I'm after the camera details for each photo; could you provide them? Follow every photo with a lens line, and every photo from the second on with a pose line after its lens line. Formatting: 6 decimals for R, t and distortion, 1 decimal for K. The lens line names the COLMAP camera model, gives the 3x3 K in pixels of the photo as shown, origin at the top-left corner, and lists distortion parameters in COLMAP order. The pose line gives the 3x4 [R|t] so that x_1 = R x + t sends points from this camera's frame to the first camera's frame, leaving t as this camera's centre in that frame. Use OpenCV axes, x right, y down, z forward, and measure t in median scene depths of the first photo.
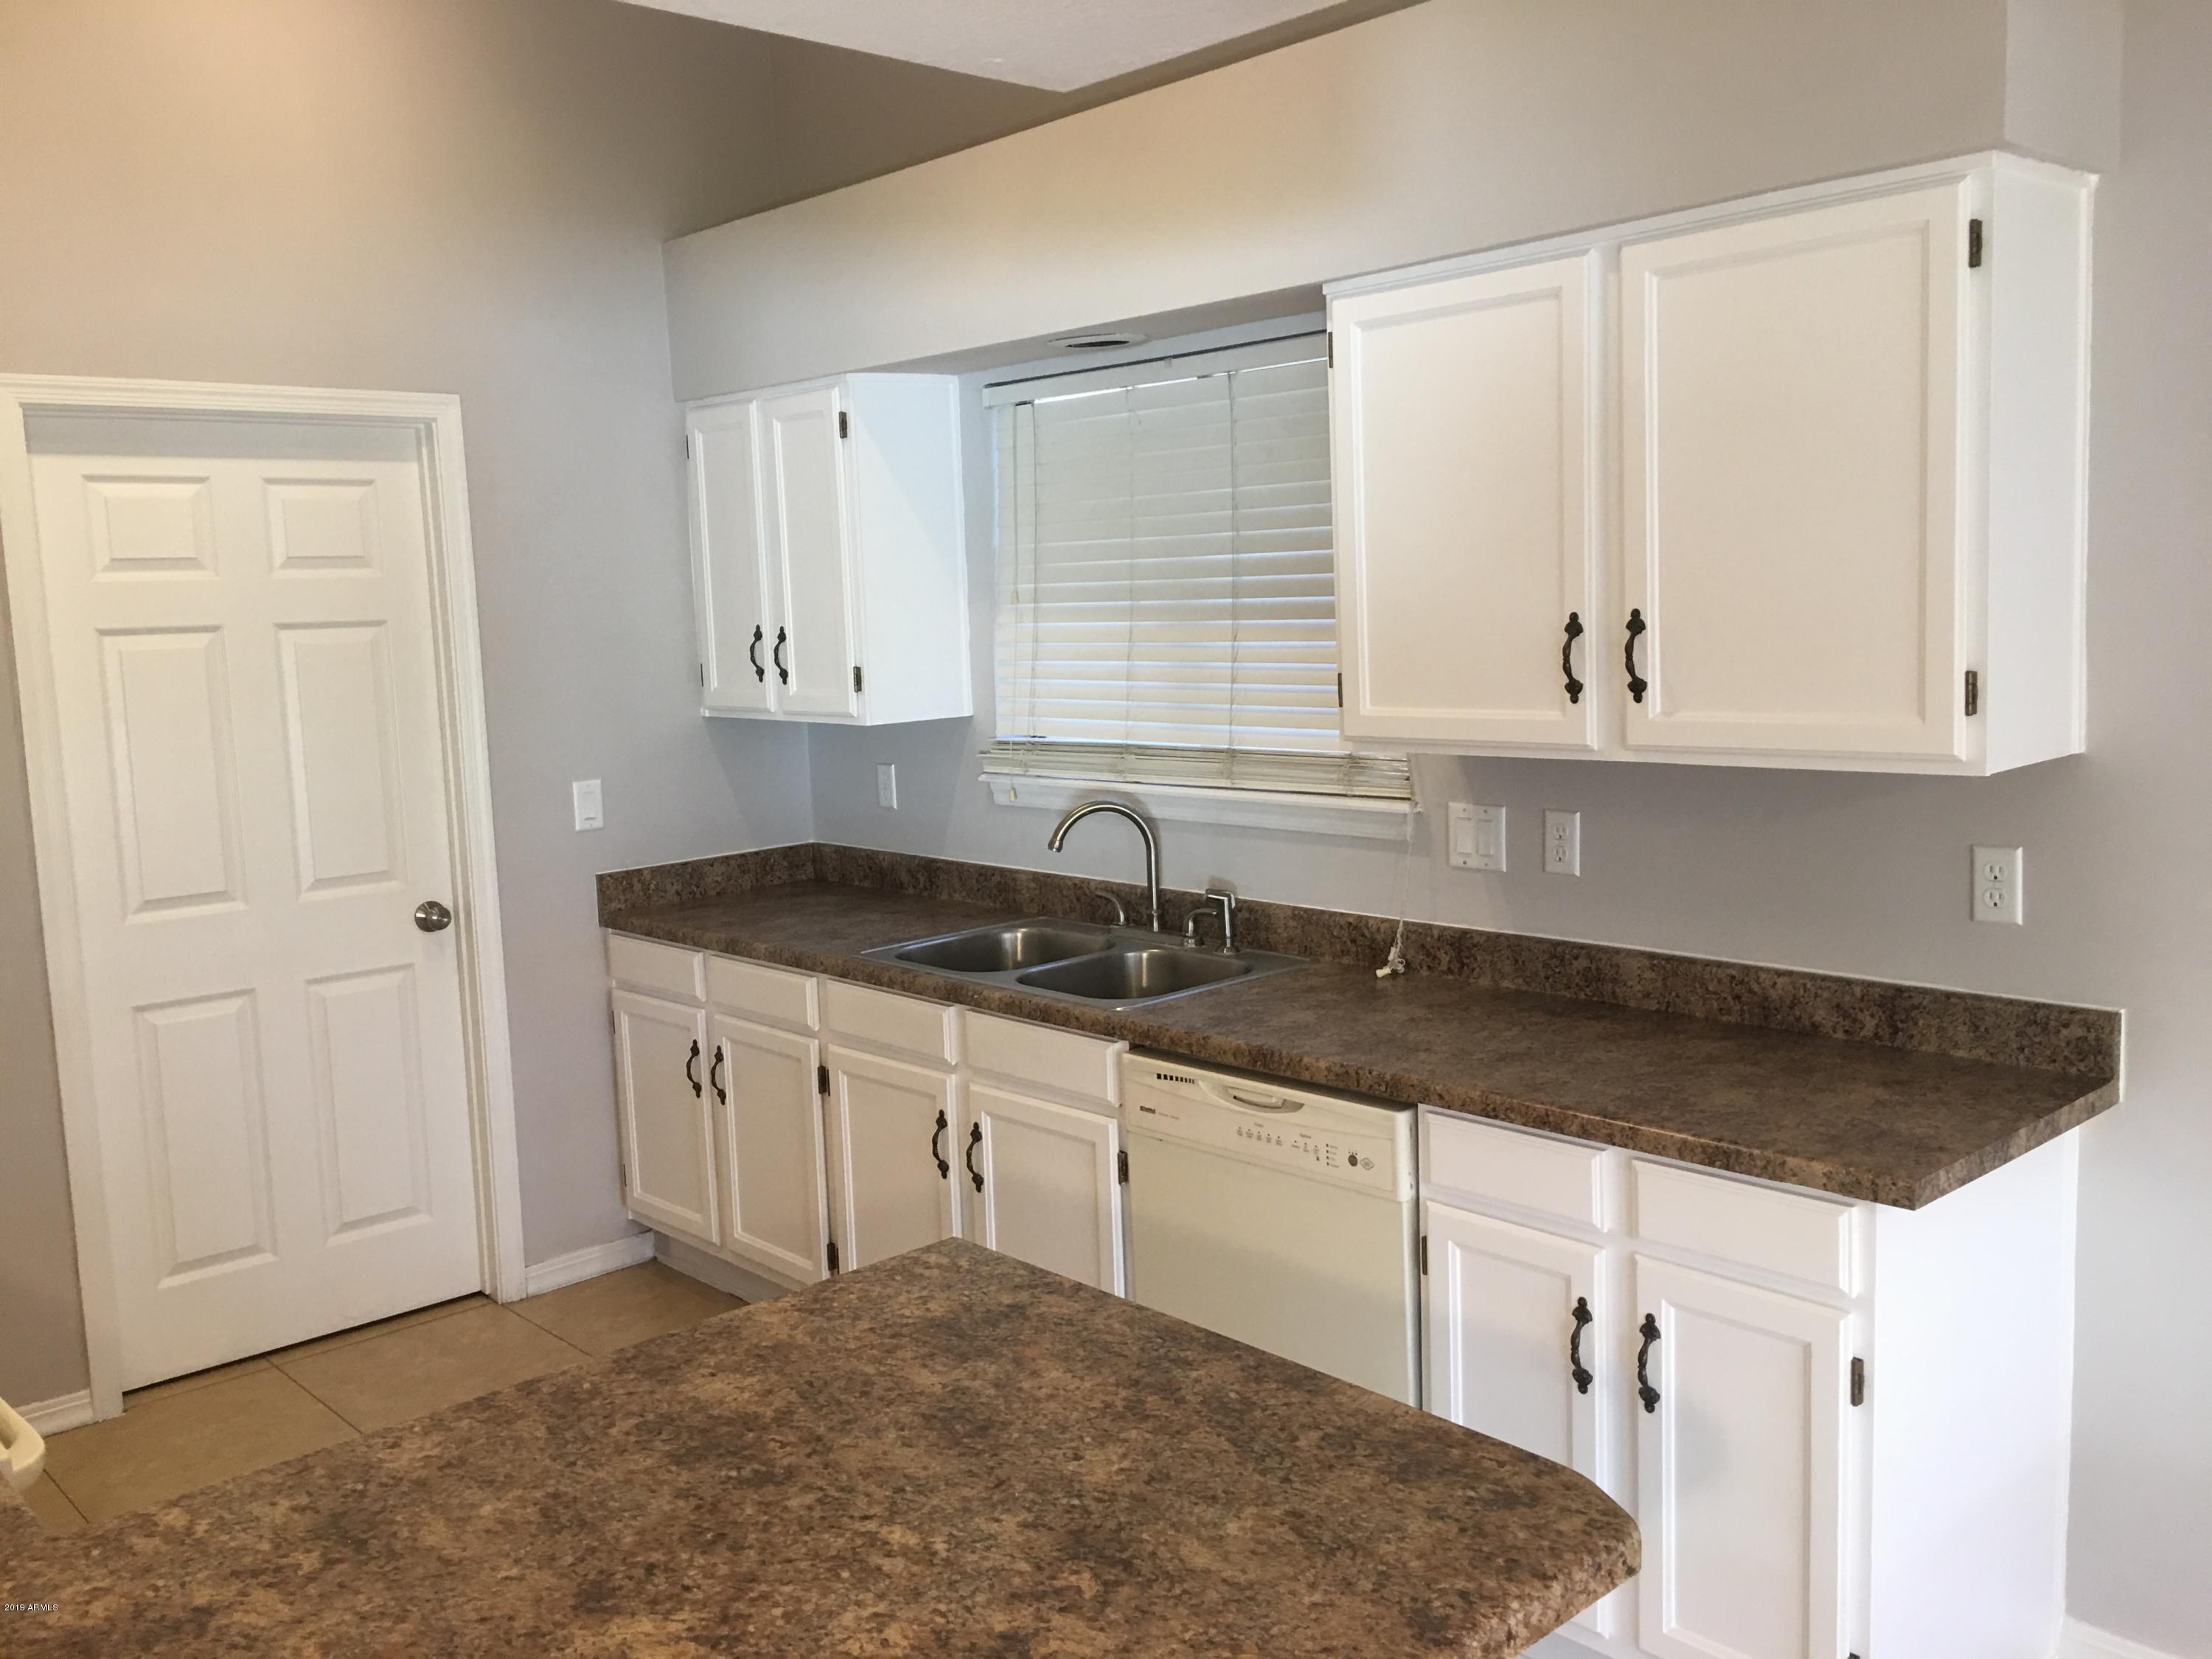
lens RADIAL K [[1893.7, 0, 1066.9], [0, 1893.7, 814.3], [0, 0, 1]] dist [0.036684, -0.038090]
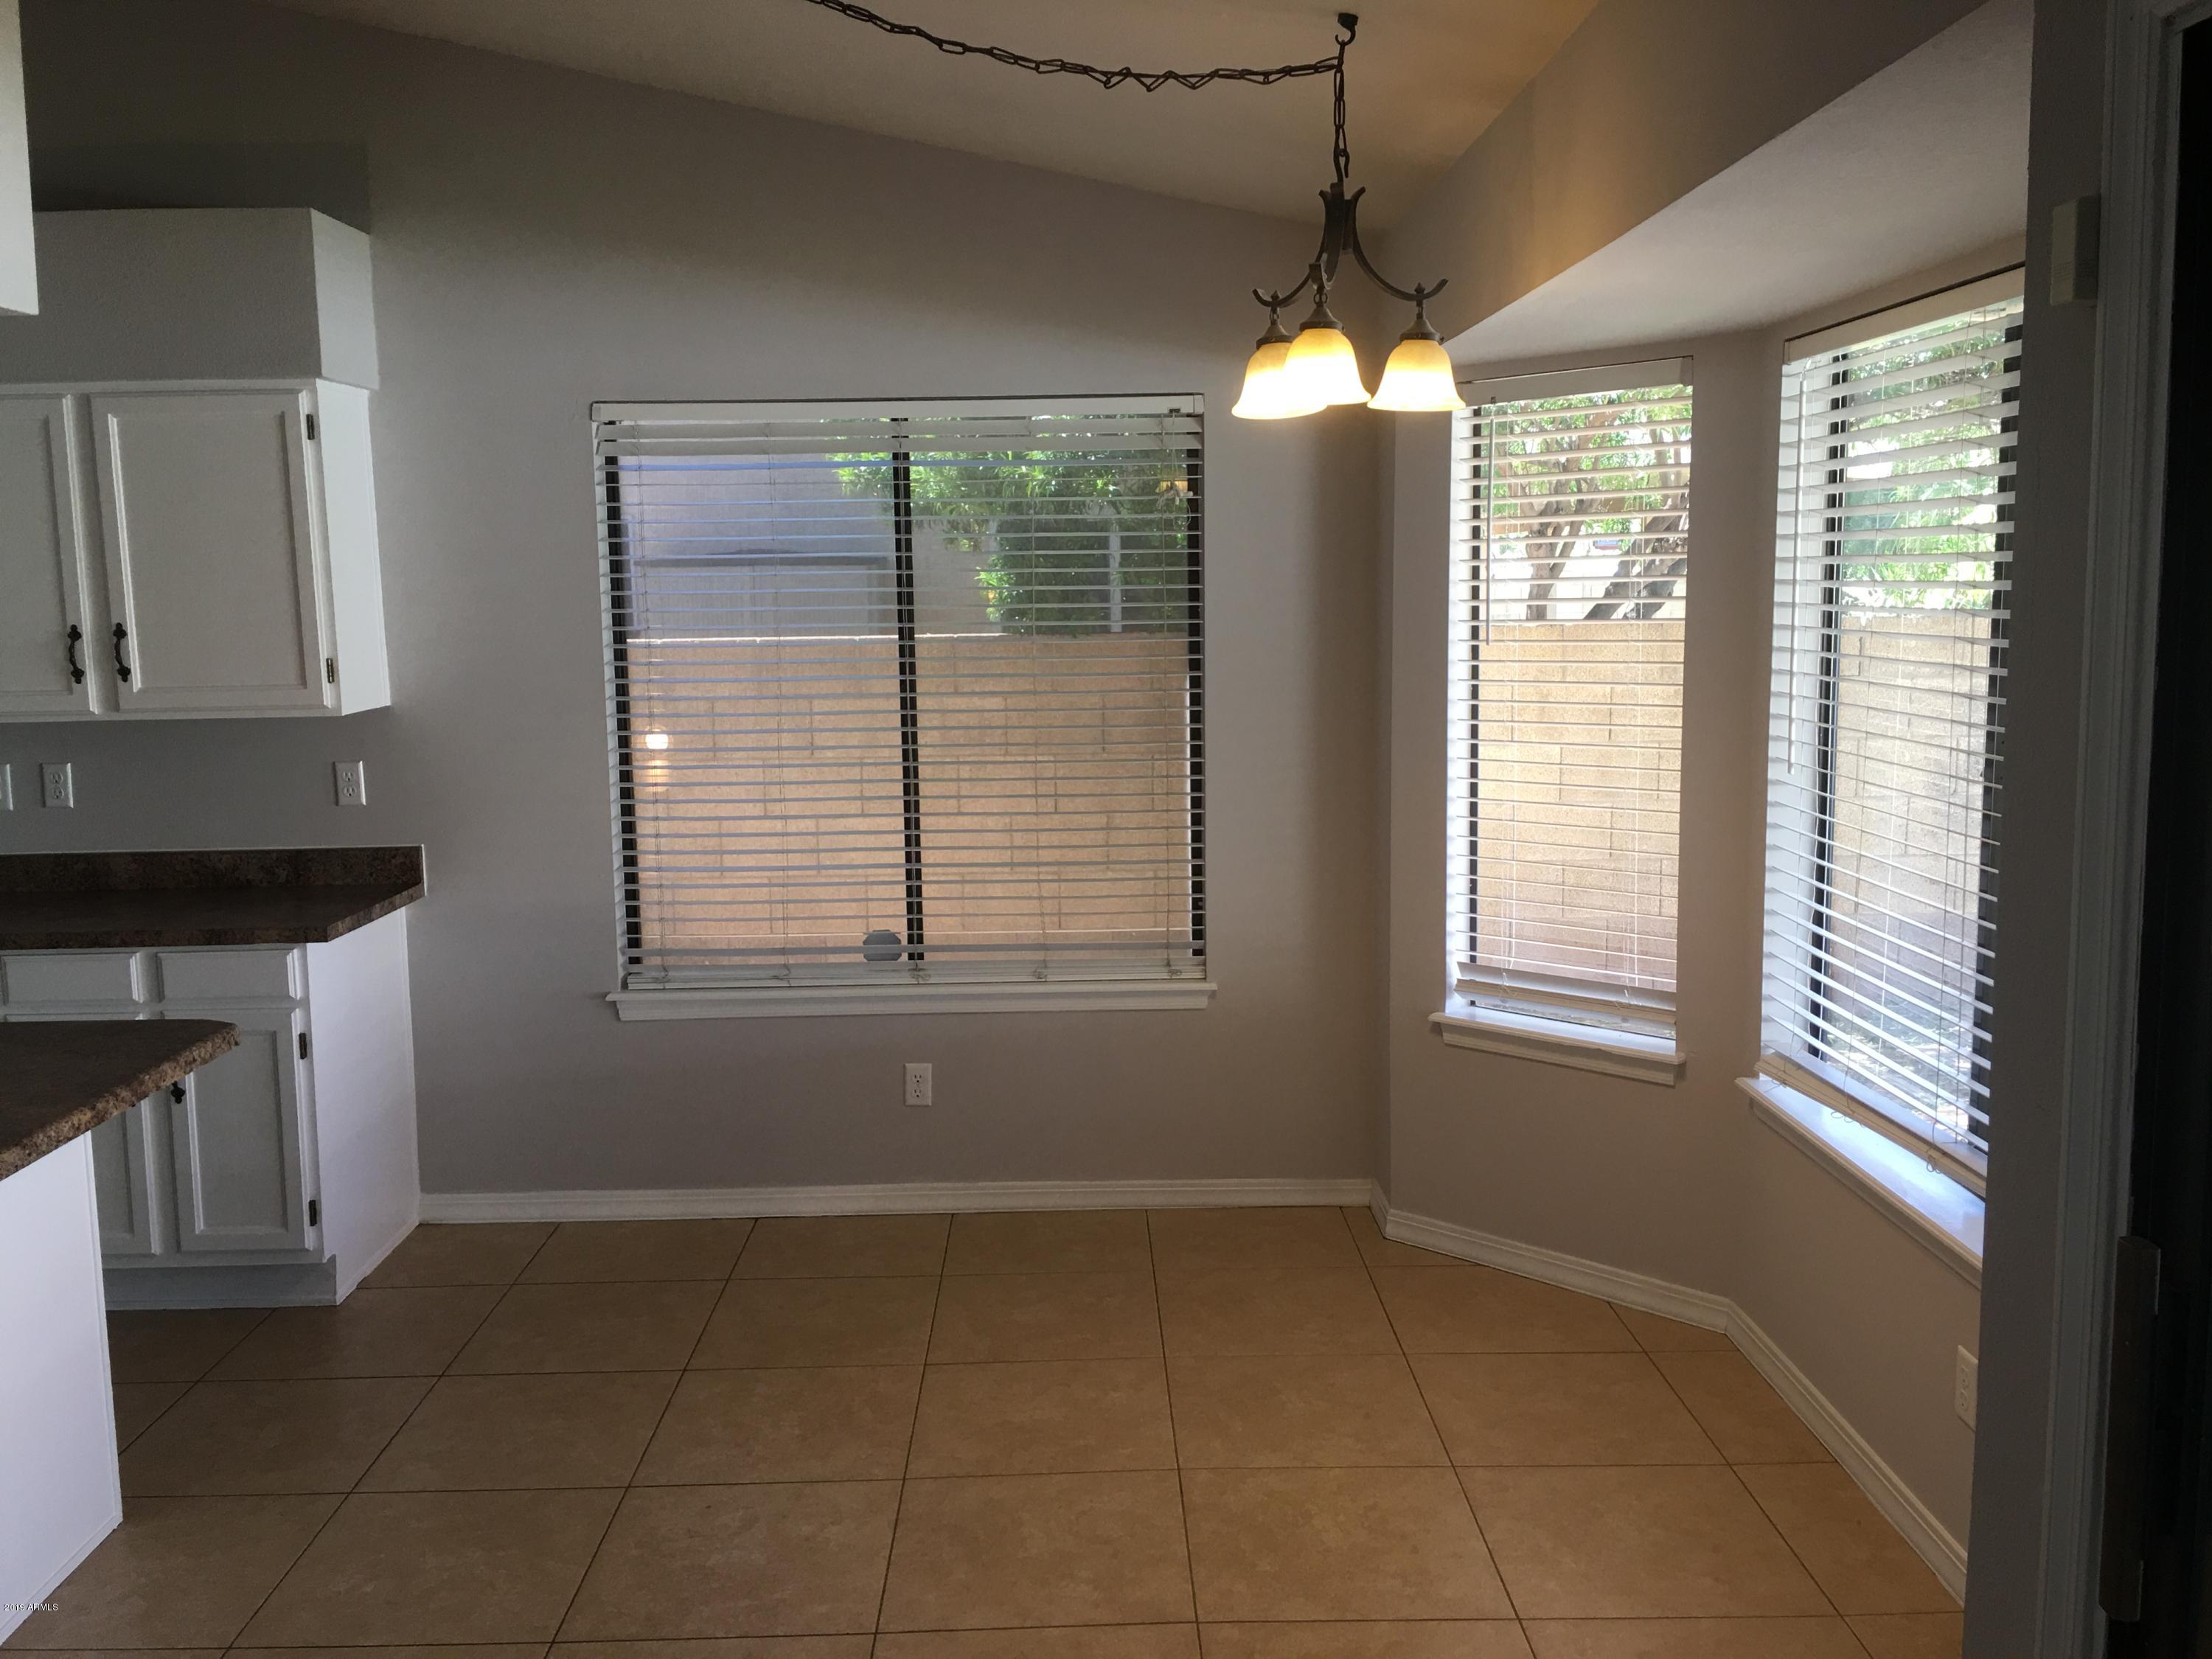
lens RADIAL K [[1893.7, 0, 1100.5], [0, 1893.7, 819.6], [0, 0, 1]] dist [0.036684, -0.038090]
pose [[0.659626, -0.069360, 0.748386, -0.324985], [0.076802, 0.996741, 0.024685, 0.071087], [-0.747659, 0.041194, 0.662804, -0.593754]]
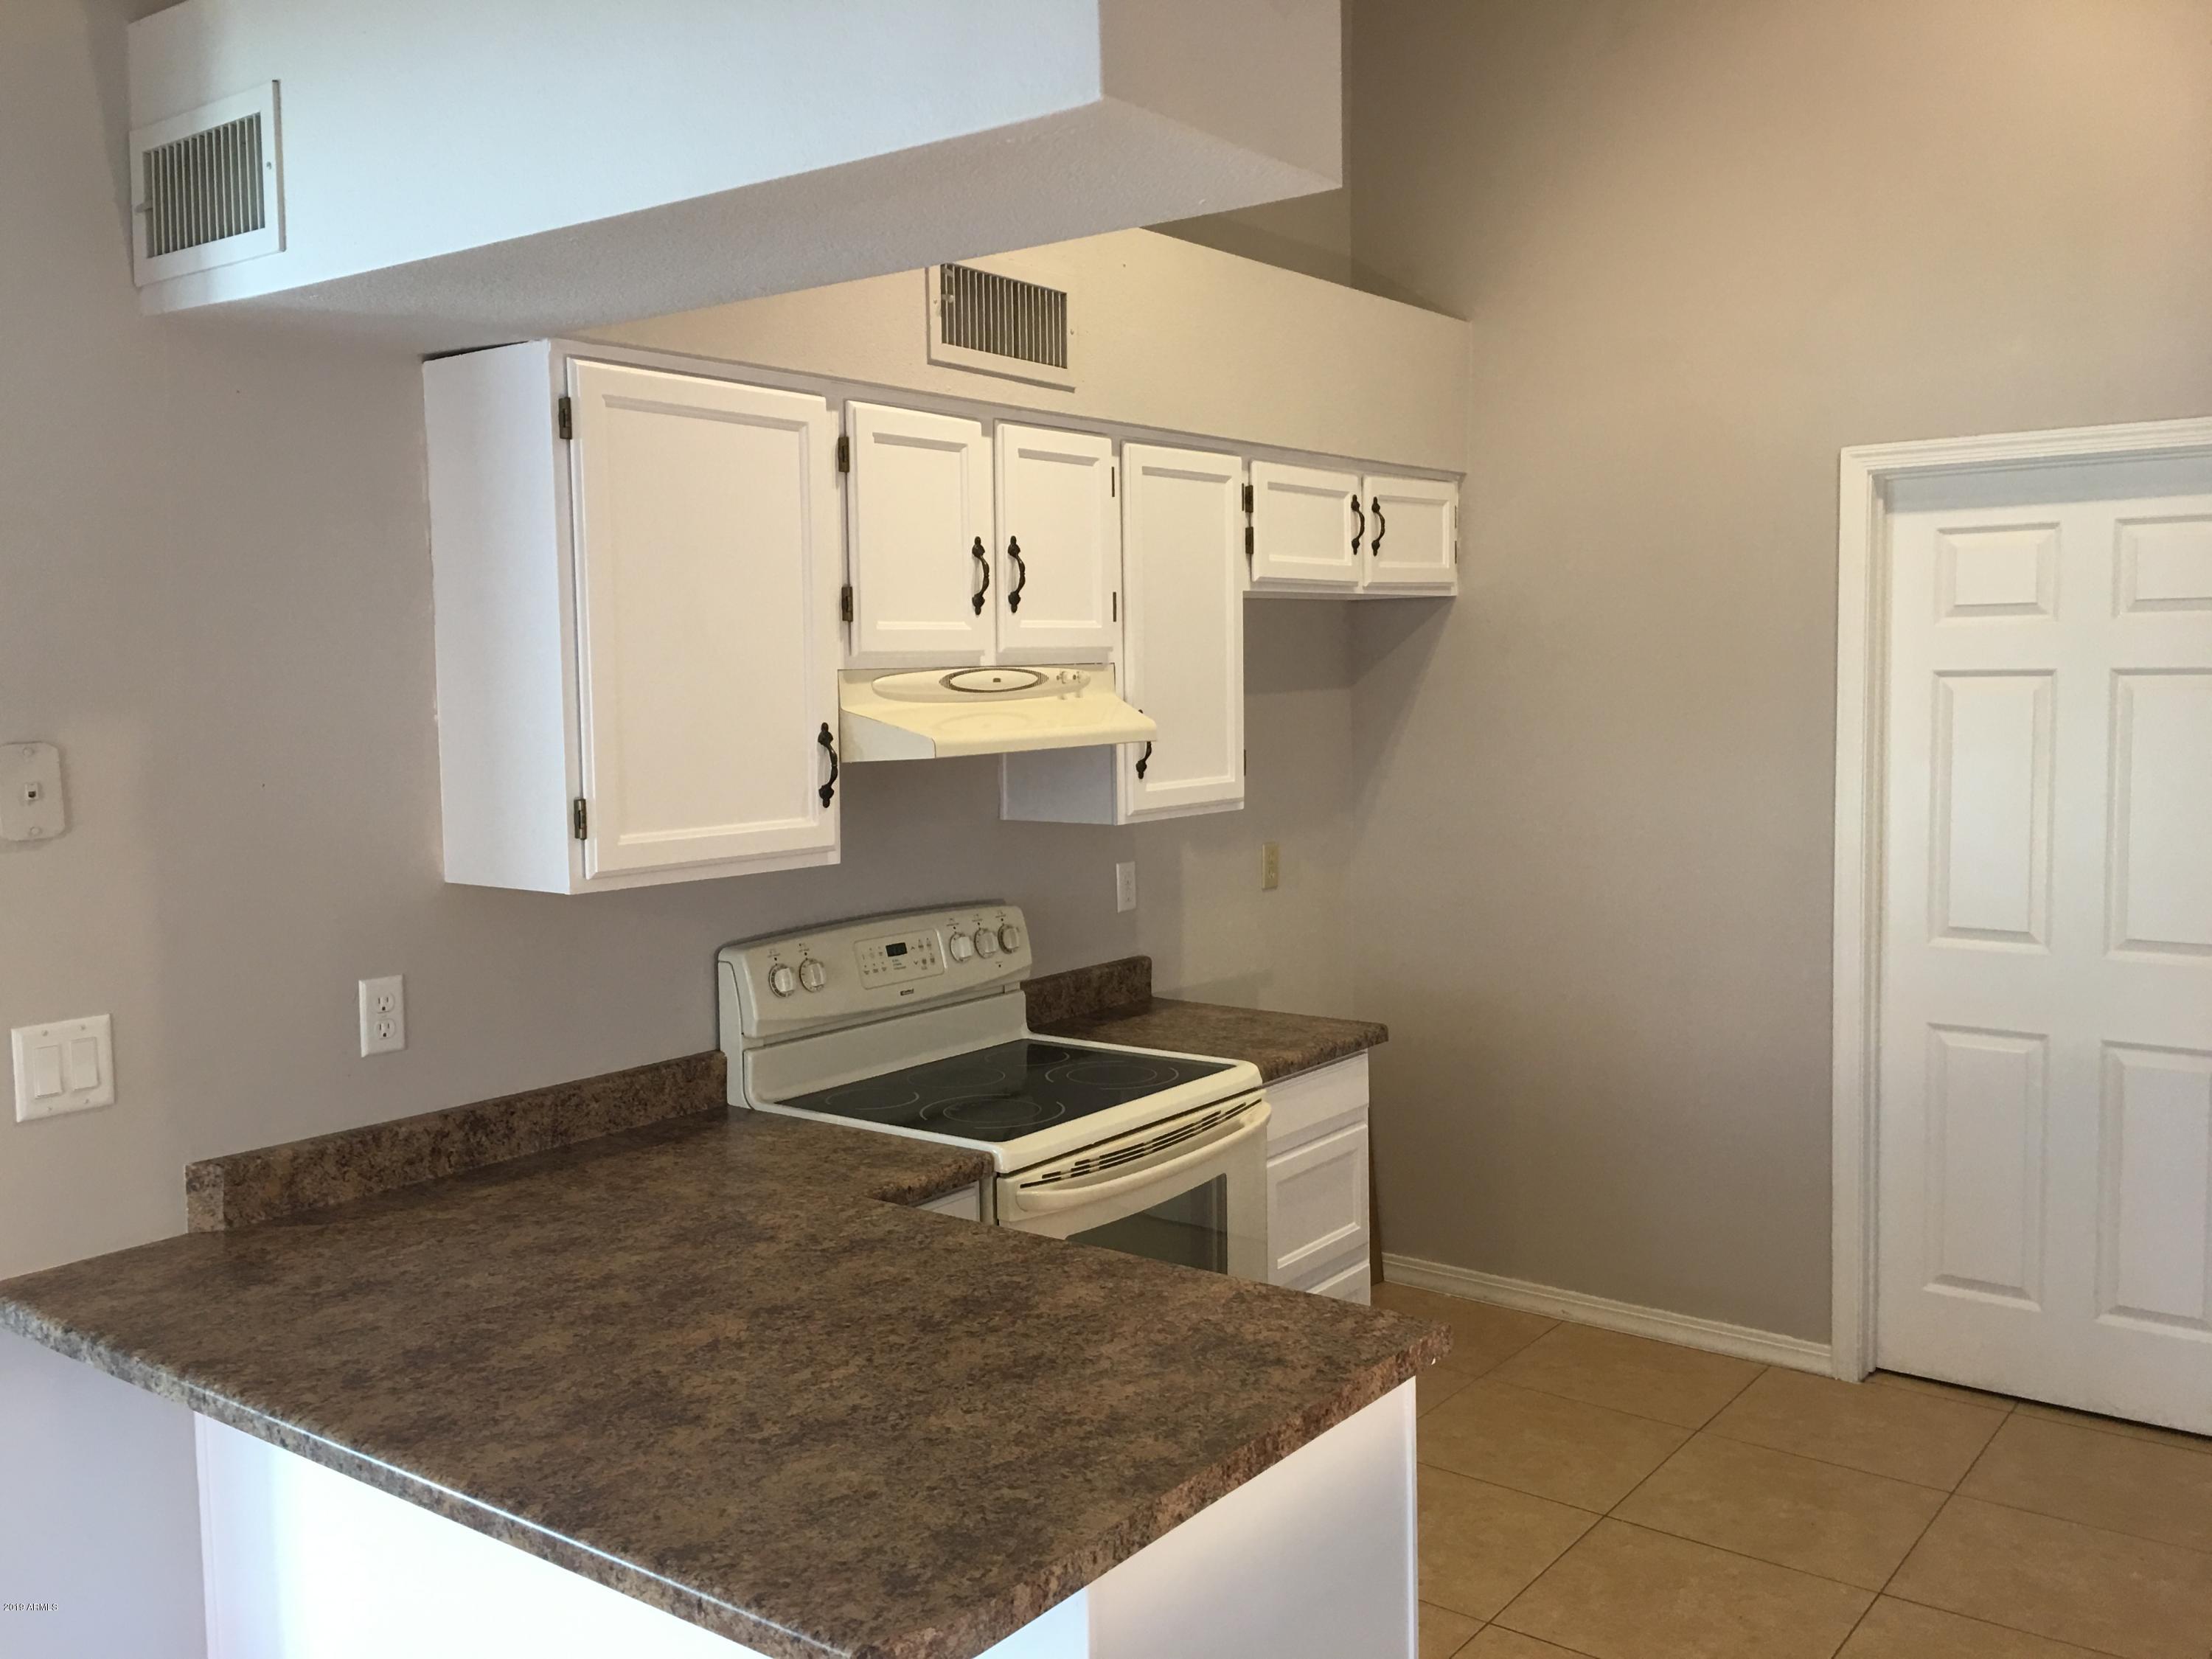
lens RADIAL K [[1893.7, 0, 1104.9], [0, 1893.7, 813.1], [0, 0, 1]] dist [0.036684, -0.038090]
pose [[0.179894, 0.106288, -0.977927, 1.142694], [-0.109815, 0.990101, 0.087411, -0.144295], [0.977537, 0.091666, 0.189785, 0.825676]]
